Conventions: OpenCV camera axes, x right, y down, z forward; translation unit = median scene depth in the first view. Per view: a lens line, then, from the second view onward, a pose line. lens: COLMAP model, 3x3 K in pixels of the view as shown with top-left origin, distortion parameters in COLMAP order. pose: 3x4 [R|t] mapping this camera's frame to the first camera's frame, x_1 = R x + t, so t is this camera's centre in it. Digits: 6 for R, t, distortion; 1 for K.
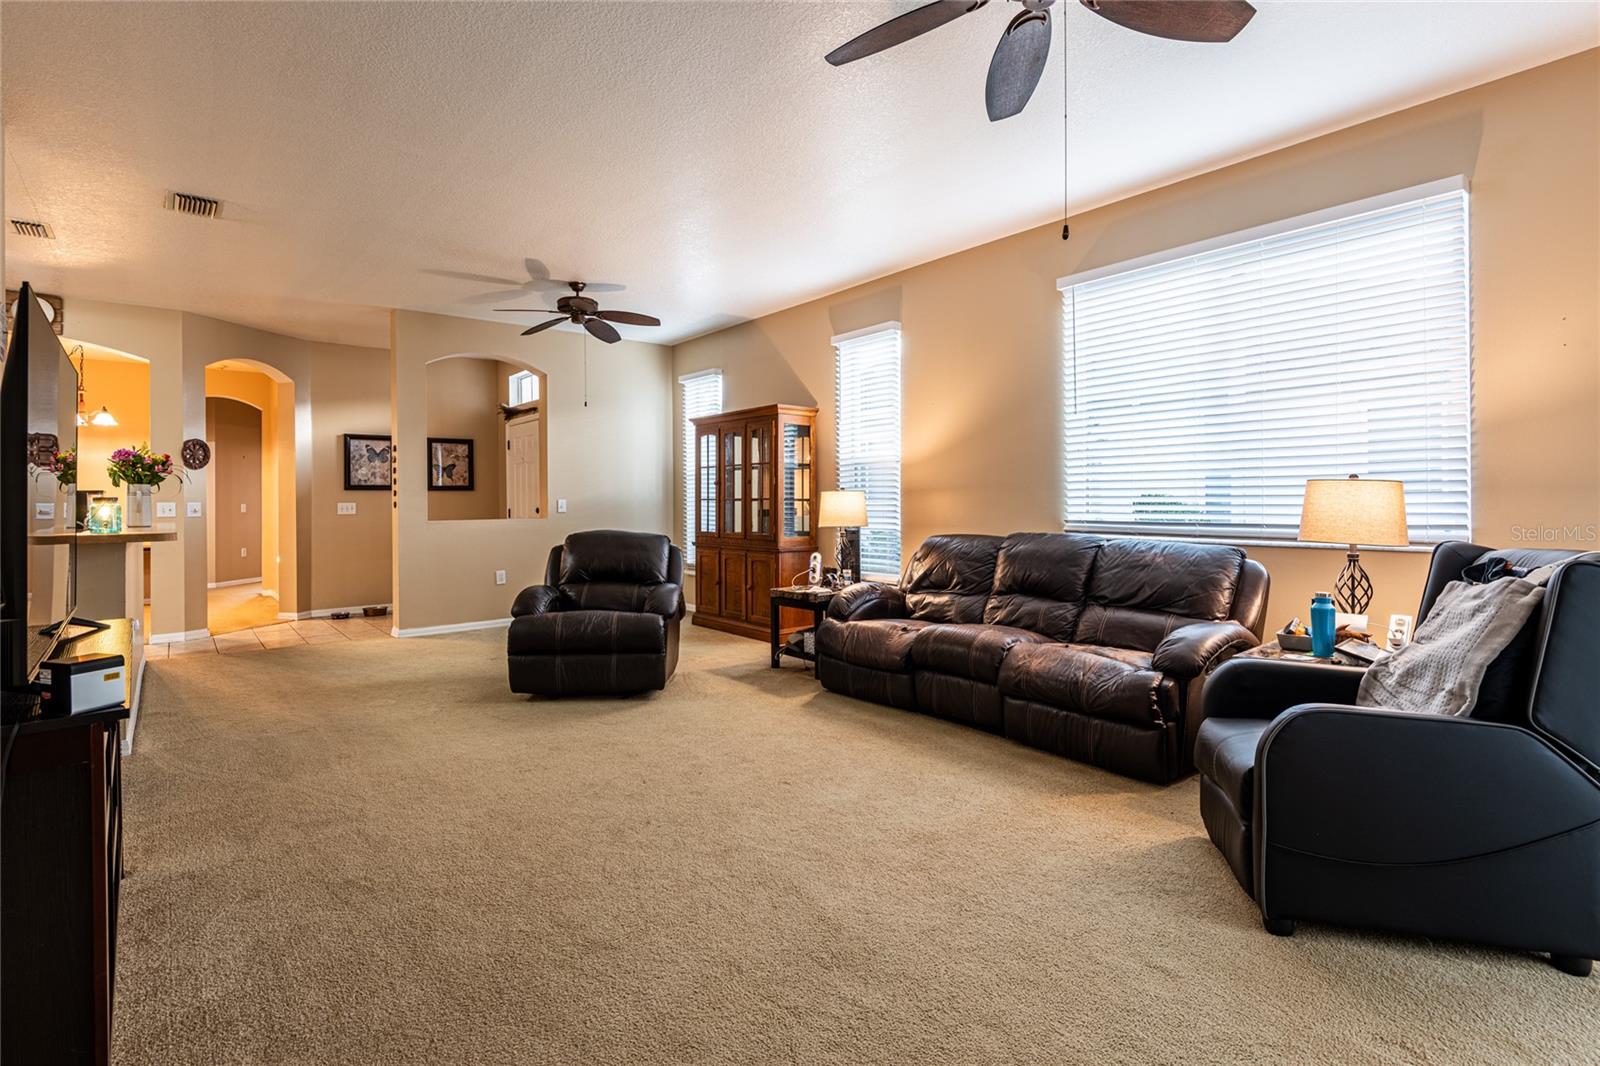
lens RADIAL K [[739.9, 0, 778.9], [0, 739.9, 502.6], [0, 0, 1]] dist [0.028362, -0.016042]
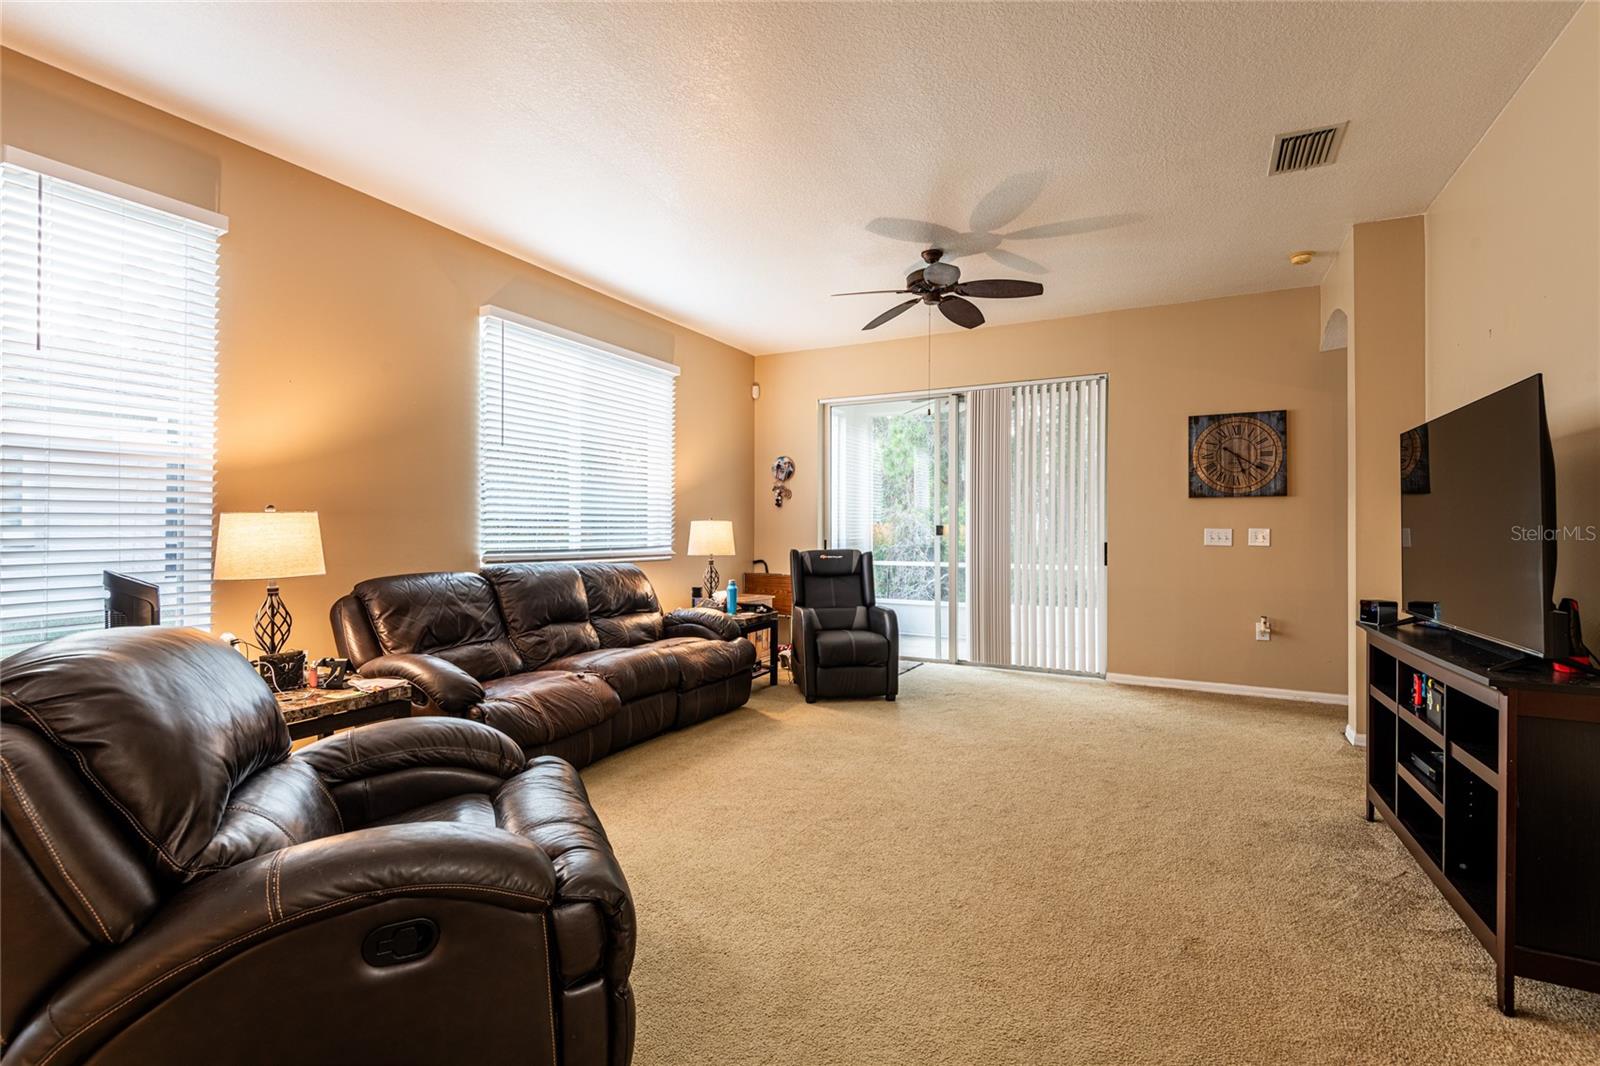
lens RADIAL K [[739.9, 0, 795.7], [0, 739.9, 525.0], [0, 0, 1]] dist [0.028362, -0.016042]
pose [[-0.400002, 0.014385, 0.916402, -0.589905], [0.006618, 0.999896, -0.012807, 0.003834], [-0.916491, 0.000942, -0.400055, 0.893727]]
